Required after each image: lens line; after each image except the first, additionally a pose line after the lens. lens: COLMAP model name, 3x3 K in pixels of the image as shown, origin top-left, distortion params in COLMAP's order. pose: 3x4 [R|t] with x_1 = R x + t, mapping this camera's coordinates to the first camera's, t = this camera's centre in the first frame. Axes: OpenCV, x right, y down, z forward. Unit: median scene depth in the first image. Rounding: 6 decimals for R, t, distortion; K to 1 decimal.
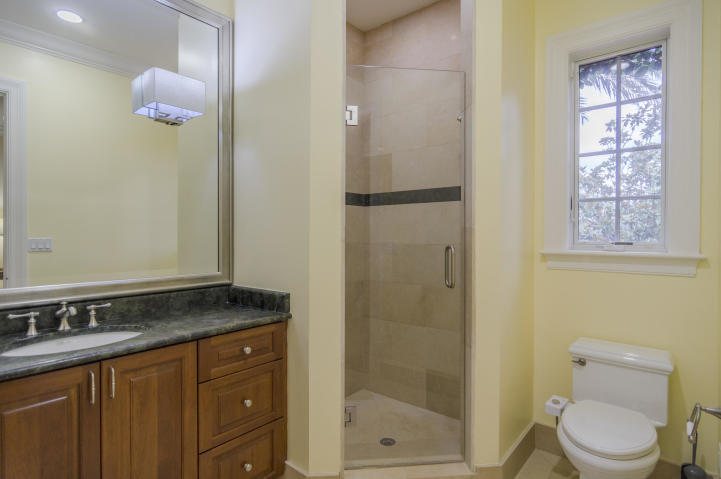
lens RADIAL K [[386.2, 0, 362.4], [0, 386.2, 233.5], [0, 0, 1]] dist [0.001962, 0.002451]
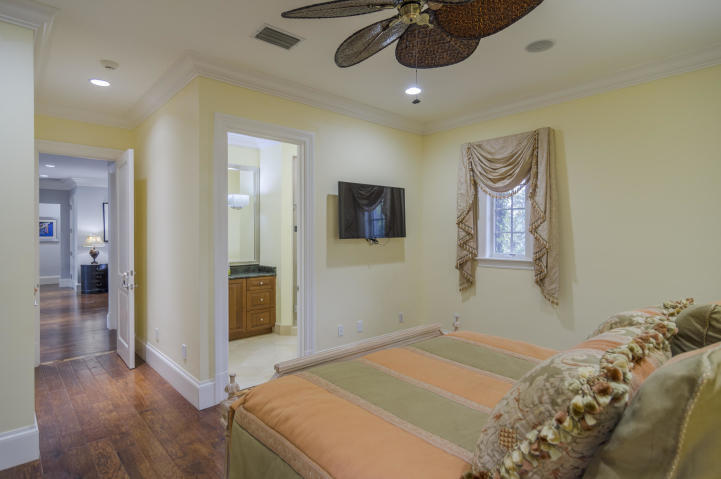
lens RADIAL K [[386.2, 0, 363.0], [0, 386.2, 242.2], [0, 0, 1]] dist [0.001962, 0.002451]
pose [[0.991648, -0.000194, -0.128972, 0.831679], [0.001183, 0.999971, 0.007585, -0.053896], [0.128967, -0.007674, 0.991619, -1.806234]]
